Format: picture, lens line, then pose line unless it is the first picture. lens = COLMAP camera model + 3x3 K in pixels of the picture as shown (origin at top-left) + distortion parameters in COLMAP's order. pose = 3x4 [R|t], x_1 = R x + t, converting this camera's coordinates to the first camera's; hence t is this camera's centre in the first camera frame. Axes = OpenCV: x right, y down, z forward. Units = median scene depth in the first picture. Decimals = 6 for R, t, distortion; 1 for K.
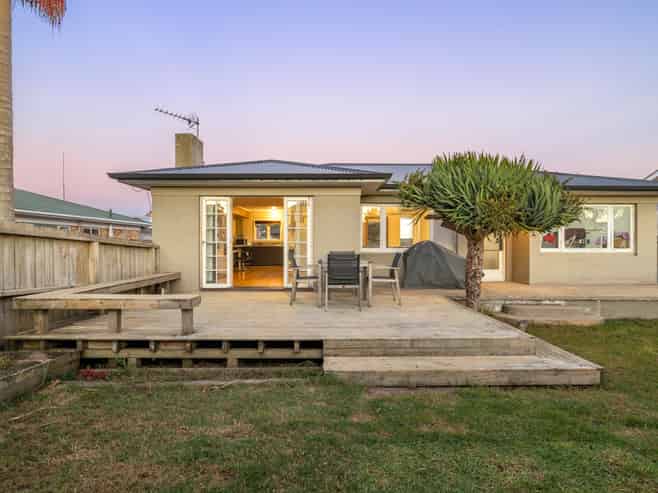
lens RADIAL K [[461.2, 0, 330.1], [0, 461.2, 247.8], [0, 0, 1]] dist [0.006364, 0.000465]
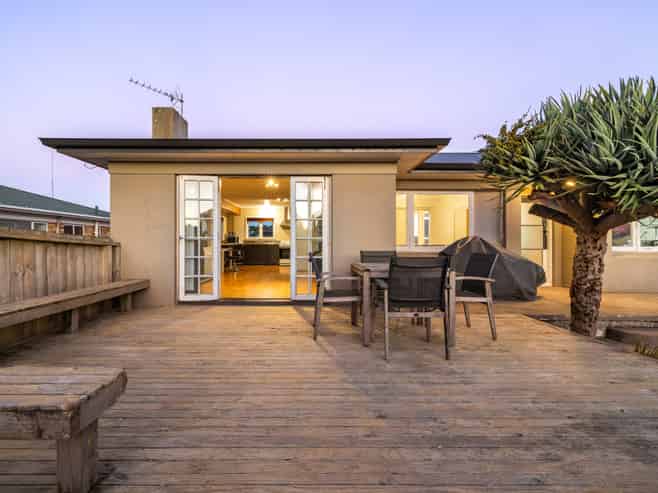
lens RADIAL K [[444.3, 0, 327.4], [0, 444.3, 243.9], [0, 0, 1]] dist [0.004151, 0.002091]
pose [[0.999797, 0.000766, 0.020125, -0.050741], [-0.000663, 0.999987, -0.005107, 0.000584], [-0.020128, 0.005092, 0.999784, 0.261522]]
